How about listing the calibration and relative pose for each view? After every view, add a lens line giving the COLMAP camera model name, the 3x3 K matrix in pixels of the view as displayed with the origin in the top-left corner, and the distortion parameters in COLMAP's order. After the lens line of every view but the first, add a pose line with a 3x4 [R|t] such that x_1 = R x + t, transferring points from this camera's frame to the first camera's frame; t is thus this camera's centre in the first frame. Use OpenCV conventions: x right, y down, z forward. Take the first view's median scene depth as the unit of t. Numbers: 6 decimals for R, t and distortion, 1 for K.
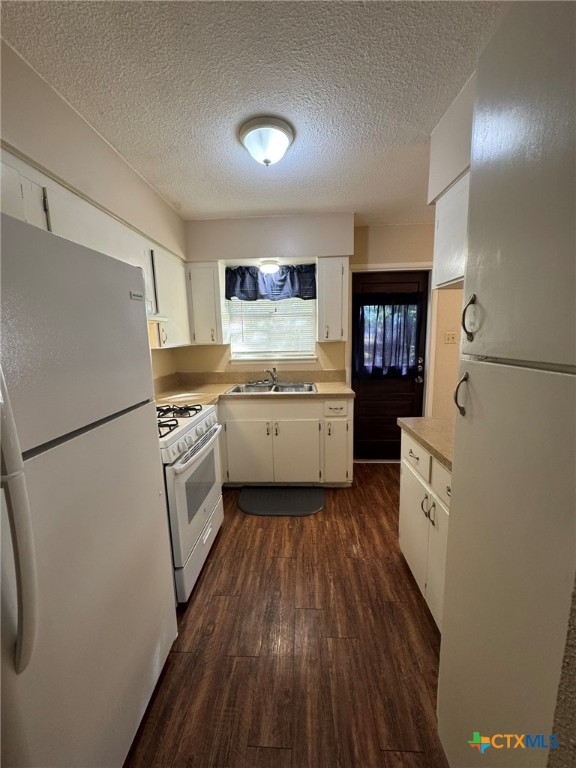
lens RADIAL K [[305.2, 0, 287.4], [0, 305.2, 383.7], [0, 0, 1]] dist [0.000257, 0.000001]
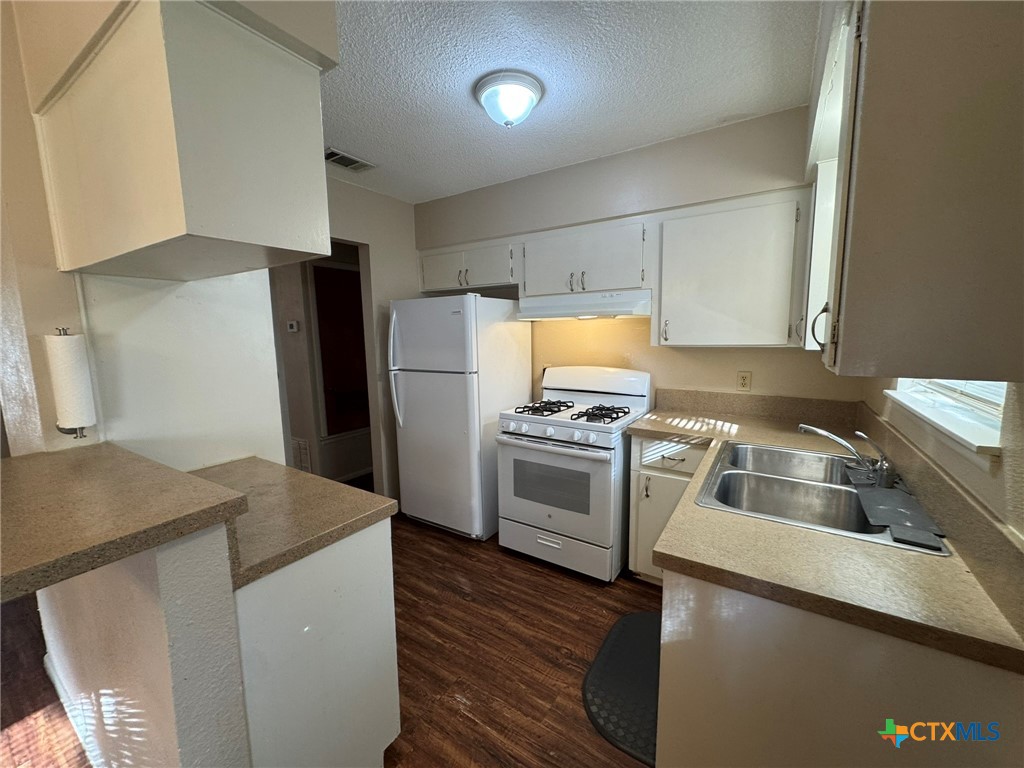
lens RADIAL K [[406.9, 0, 513.3], [0, 406.9, 381.8], [0, 0, 1]] dist [0.000257, 0.000001]
pose [[-0.505816, 0.144205, -0.850503, 0.780853], [-0.110336, 0.967015, 0.229580, -0.260975], [0.855556, 0.209967, -0.473221, 1.371697]]
